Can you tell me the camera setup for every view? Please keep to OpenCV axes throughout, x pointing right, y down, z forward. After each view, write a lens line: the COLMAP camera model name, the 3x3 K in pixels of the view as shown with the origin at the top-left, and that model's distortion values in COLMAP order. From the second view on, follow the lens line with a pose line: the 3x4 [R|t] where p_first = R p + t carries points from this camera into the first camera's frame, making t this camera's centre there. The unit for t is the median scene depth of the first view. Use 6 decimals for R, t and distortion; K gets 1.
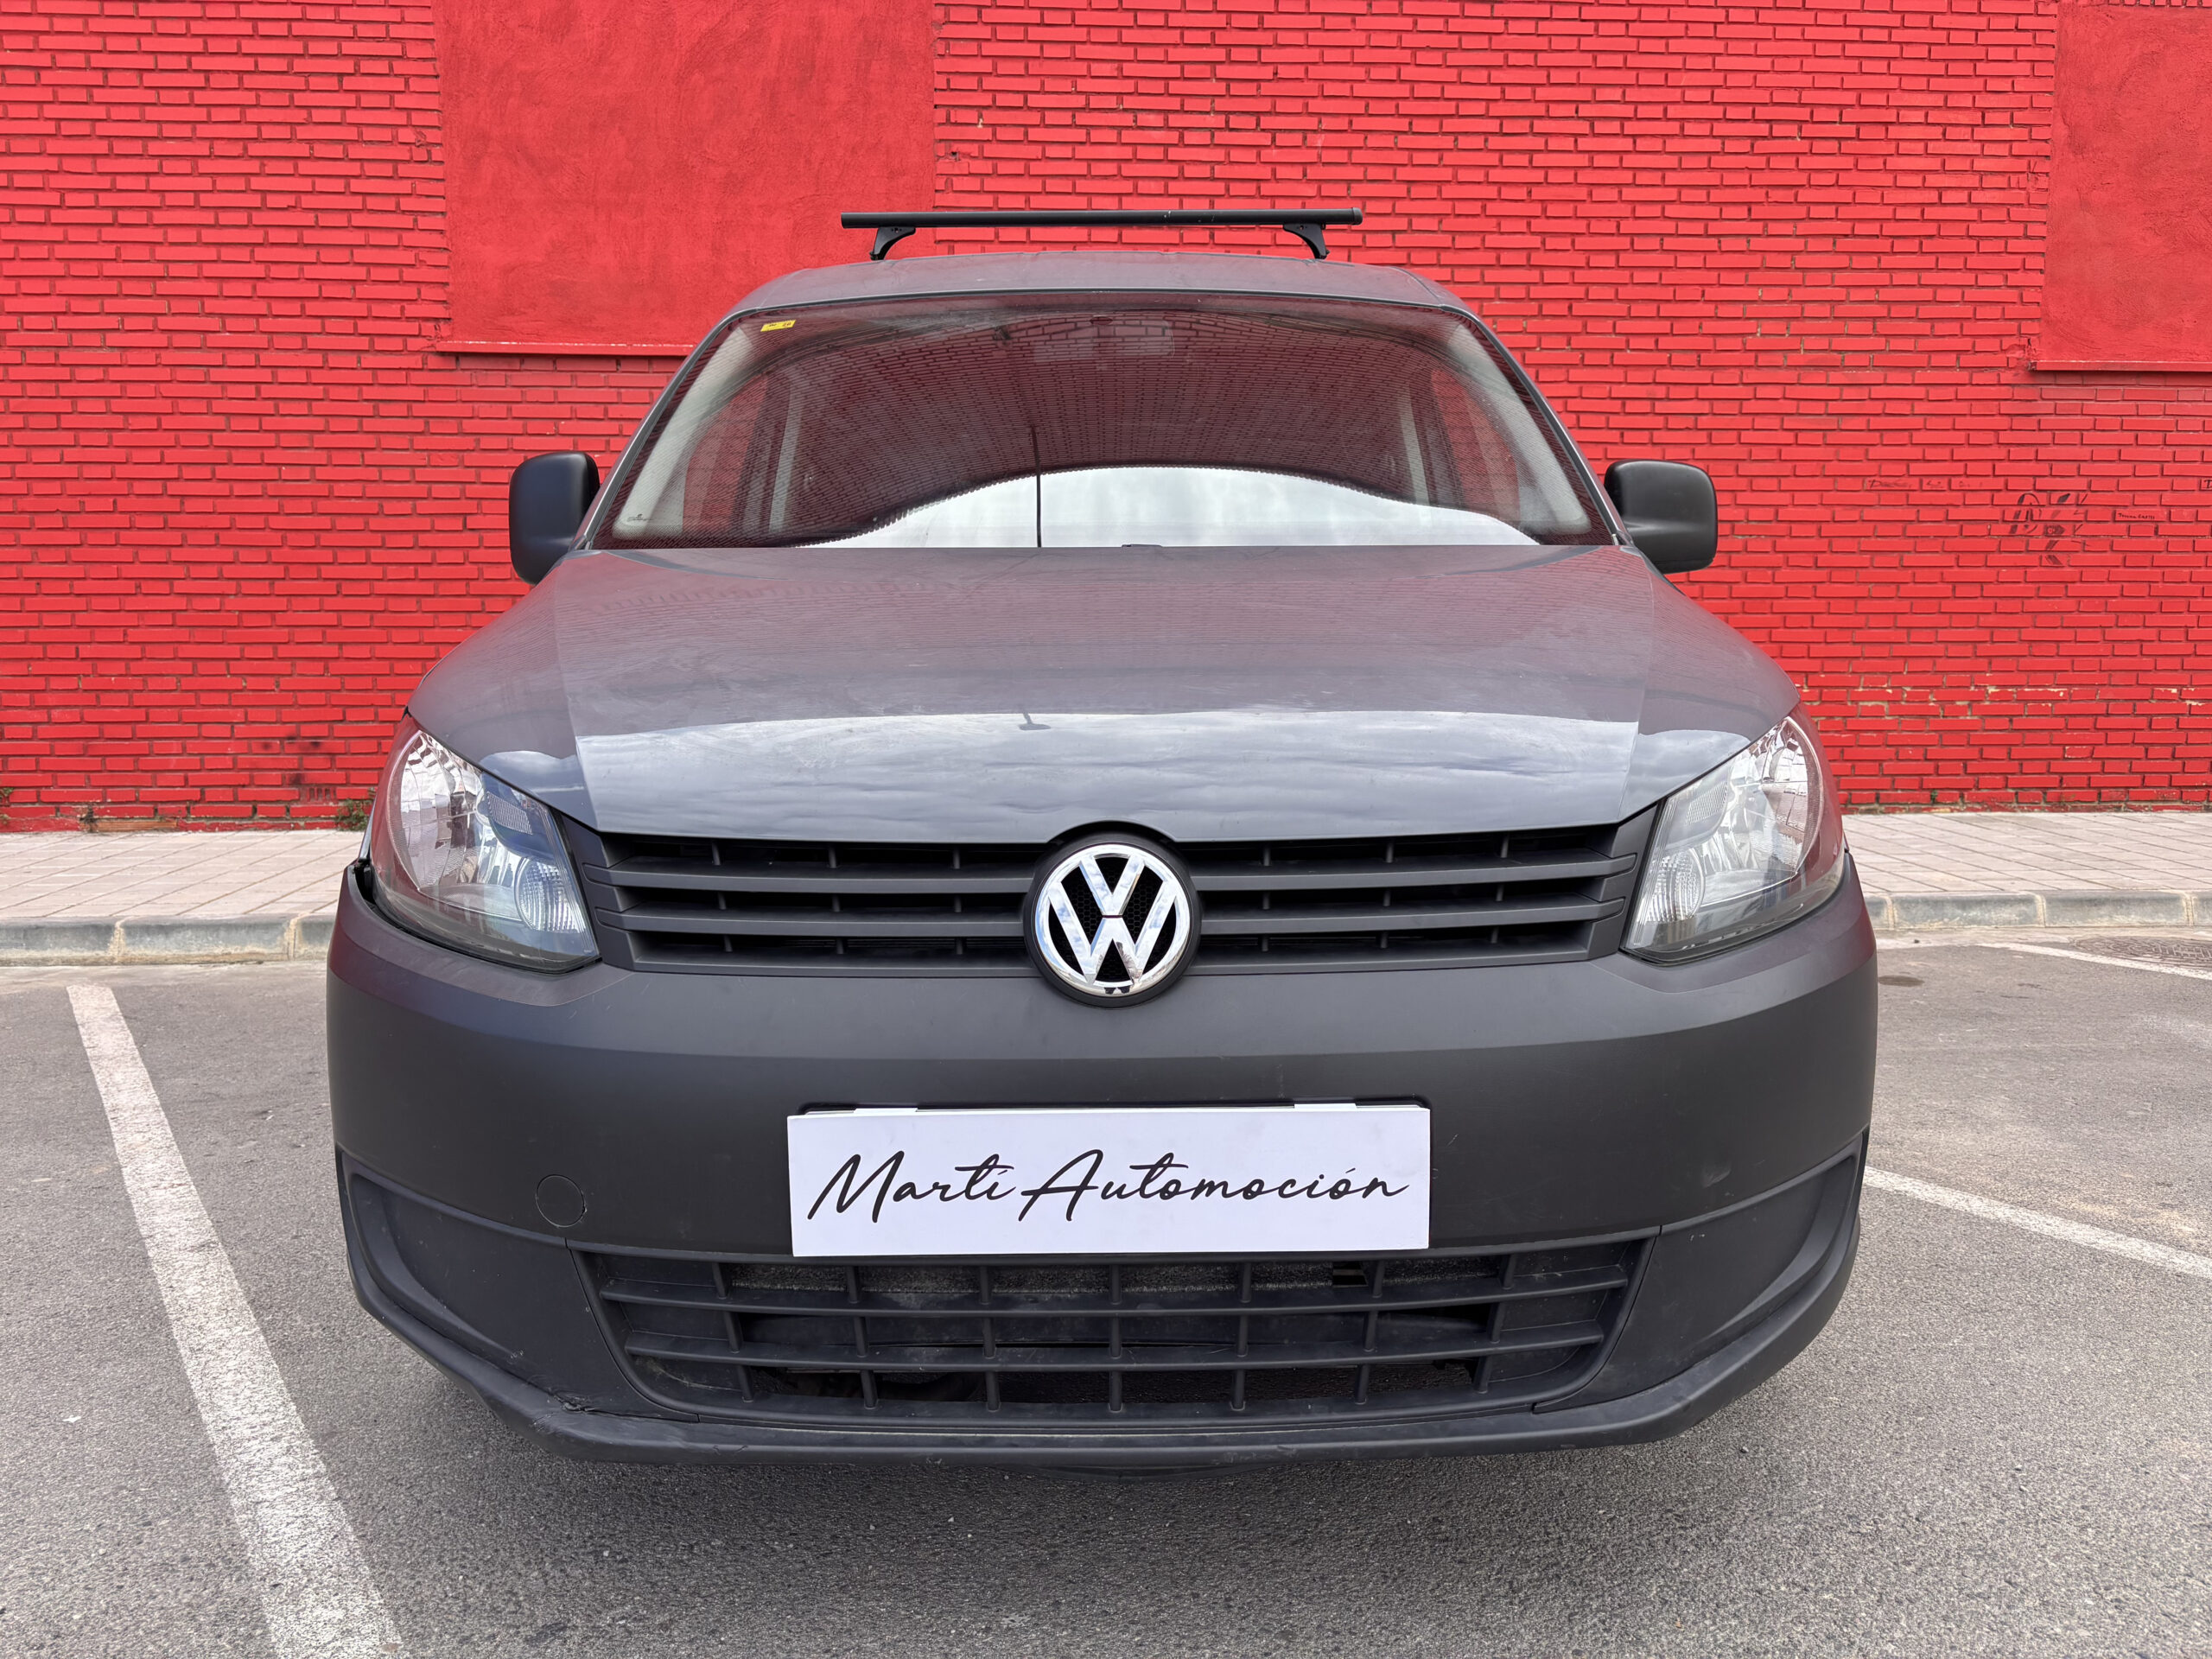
lens RADIAL K [[1654.5, 0, 1118.2], [0, 1654.5, 847.5], [0, 0, 1]] dist [0.069390, -0.077368]
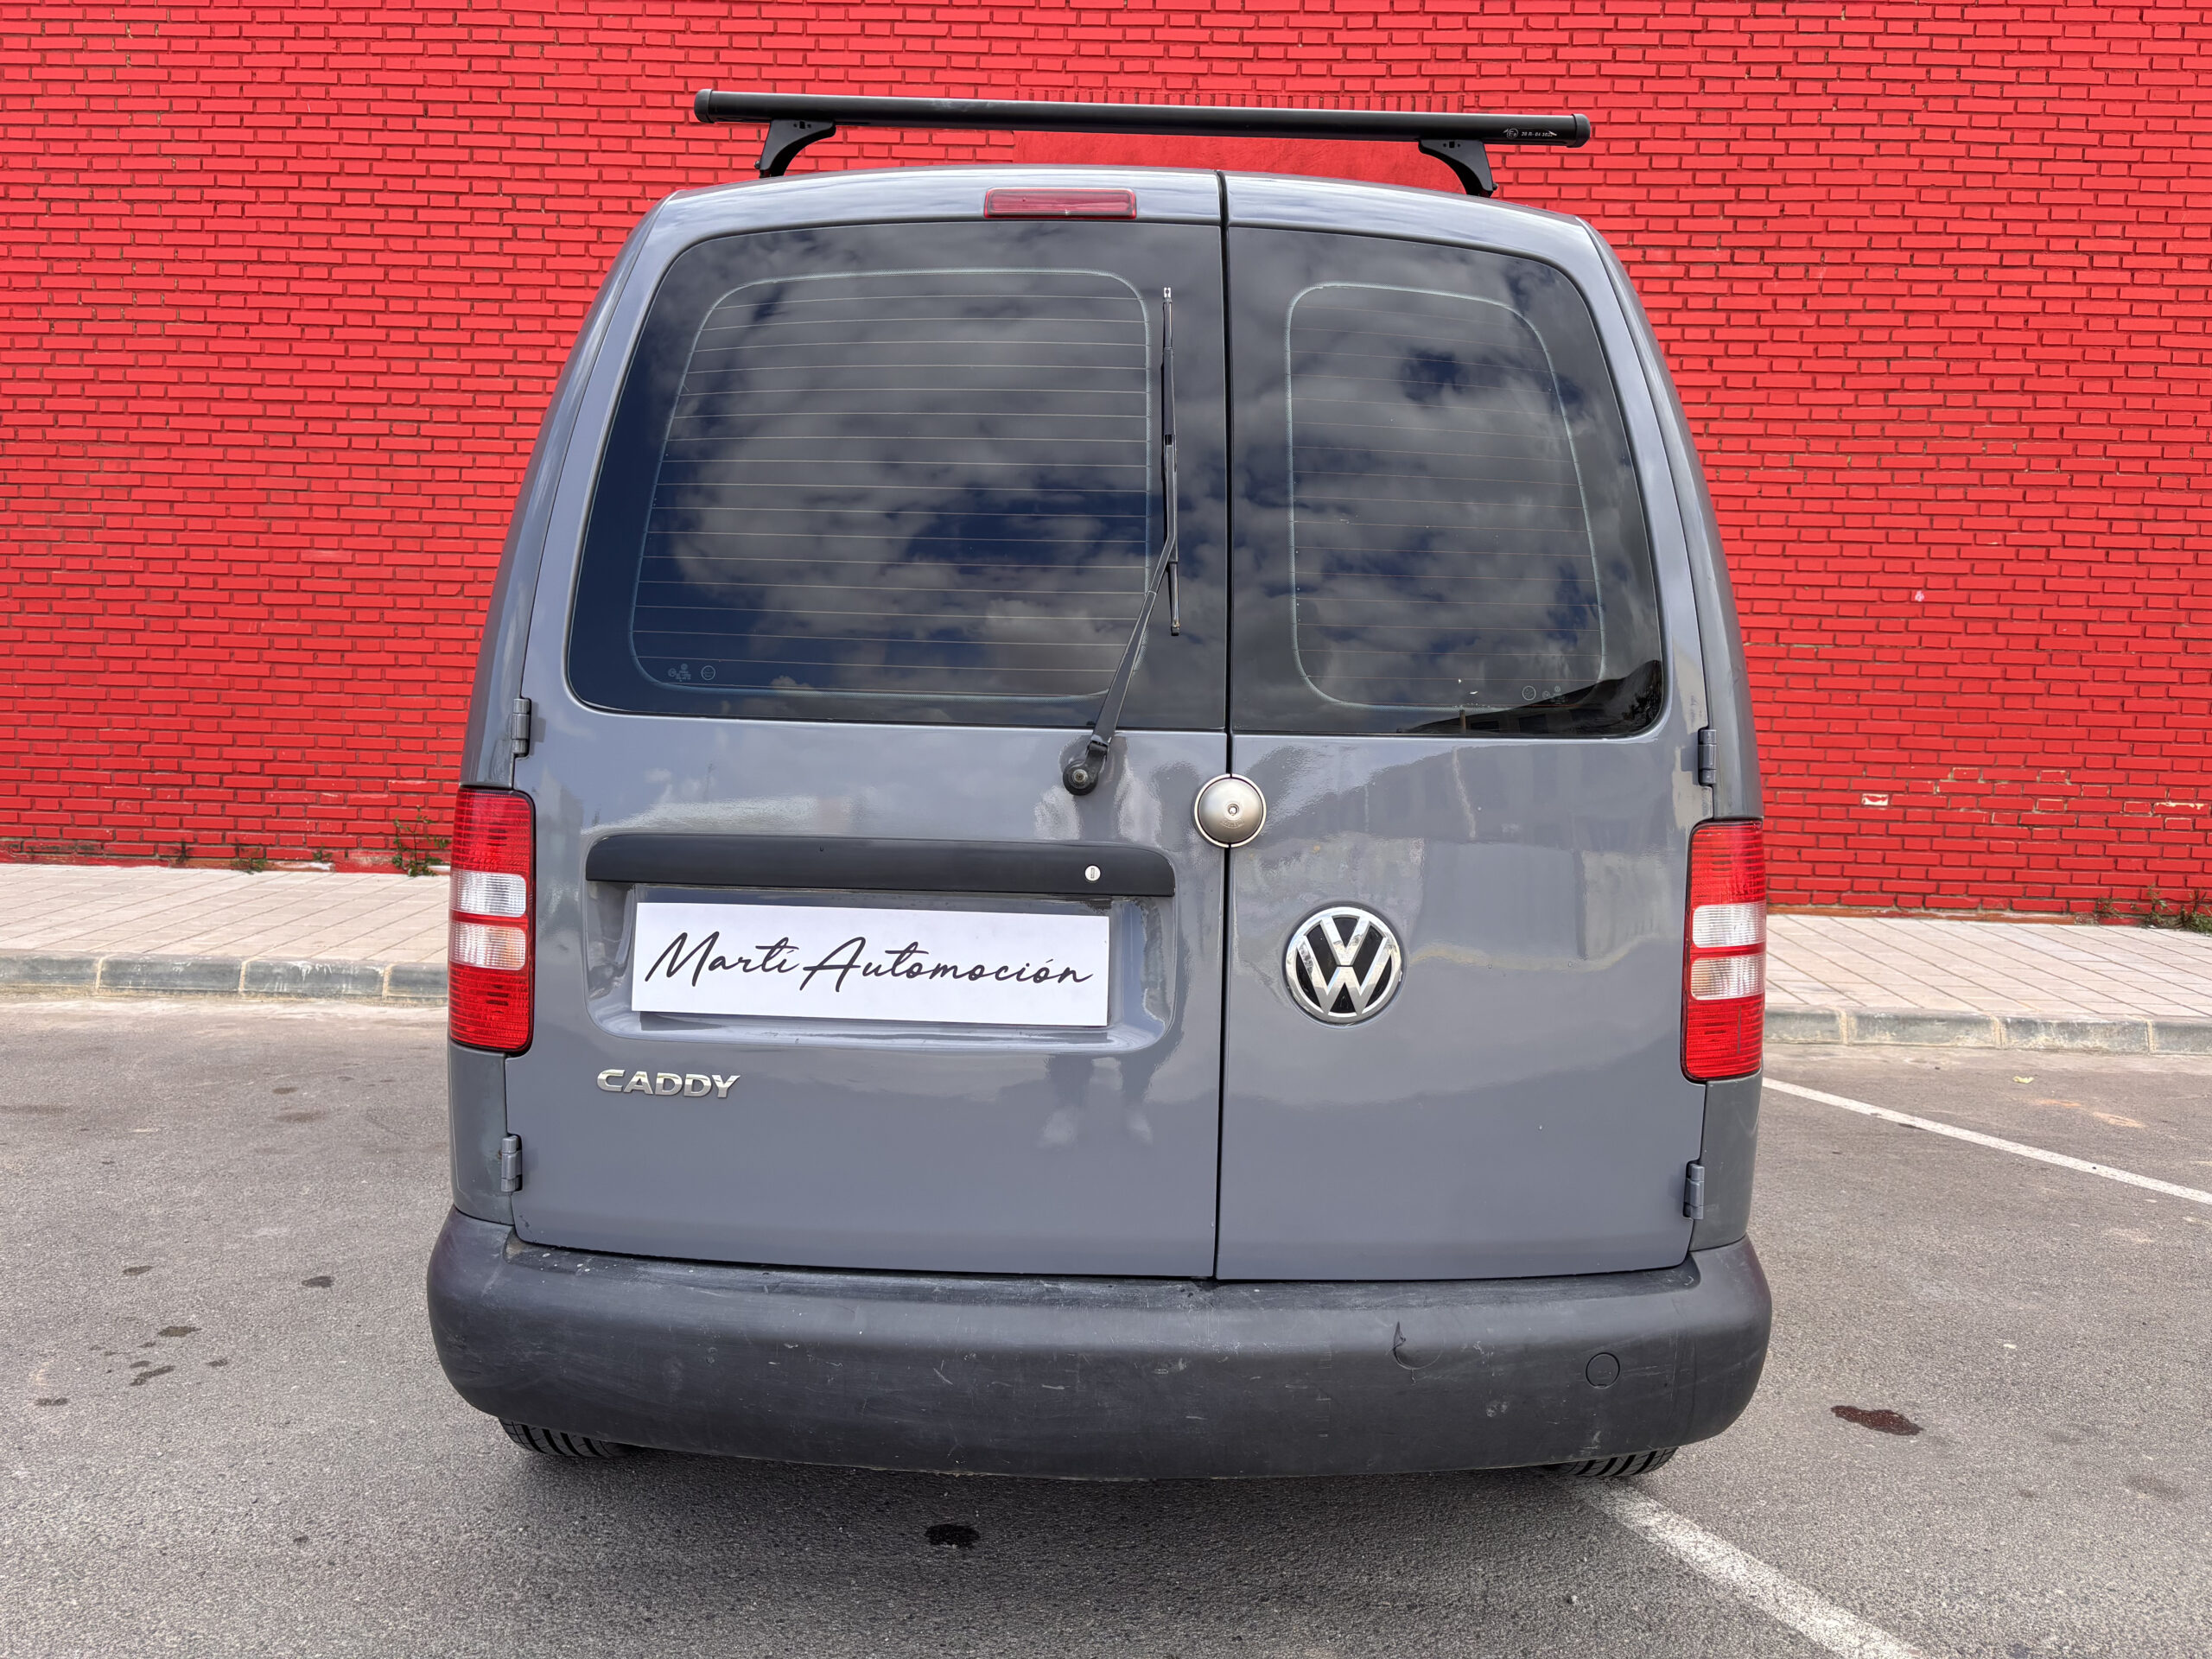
lens RADIAL K [[1654.5, 0, 1101.0], [0, 1654.5, 847.0], [0, 0, 1]] dist [0.069390, -0.077368]
pose [[0.994274, 0.038178, -0.099808, -0.211044], [-0.039940, 0.999078, -0.015716, -0.026270], [0.099116, 0.019613, 0.994883, -0.090252]]
